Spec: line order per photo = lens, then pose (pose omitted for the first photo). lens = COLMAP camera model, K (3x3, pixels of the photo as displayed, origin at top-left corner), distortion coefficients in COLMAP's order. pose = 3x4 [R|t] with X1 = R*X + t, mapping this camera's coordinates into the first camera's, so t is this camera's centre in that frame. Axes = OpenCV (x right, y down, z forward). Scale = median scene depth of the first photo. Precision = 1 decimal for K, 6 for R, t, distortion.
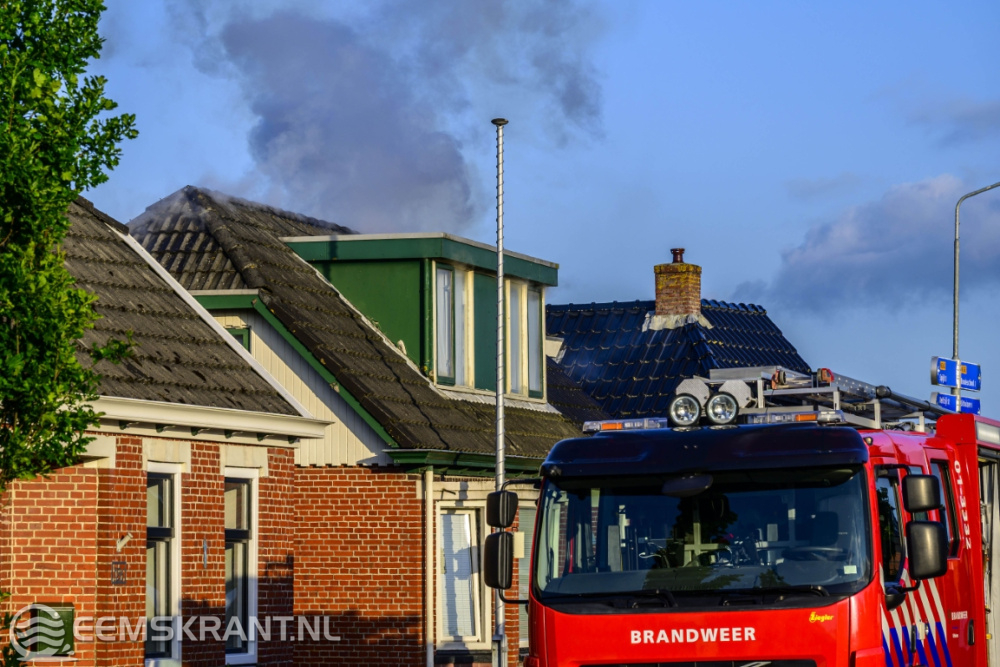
lens RADIAL K [[2768.3, 0, 498.7], [0, 2768.3, 332.9], [0, 0, 1]] dist [-0.072223, 0.000000]
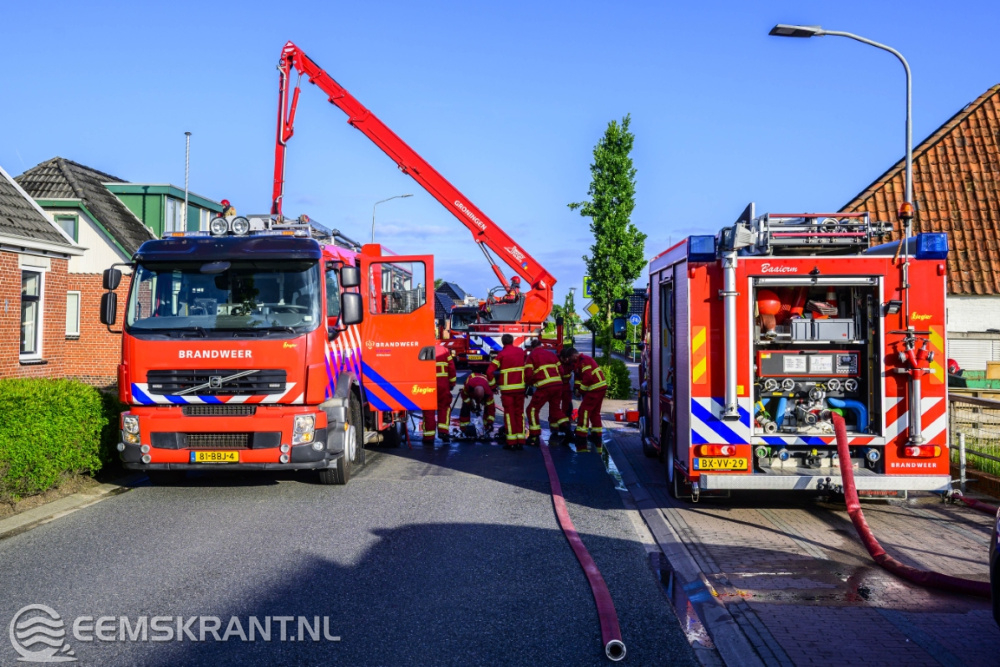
lens RADIAL K [[907.9, 0, 497.0], [0, 907.9, 329.1], [0, 0, 1]] dist [-0.003557, 0.009558]
pose [[0.954533, 0.020939, 0.297370, 0.067210], [-0.047933, 0.995331, 0.083775, 0.036793], [-0.294228, -0.094220, 0.951080, 0.397215]]
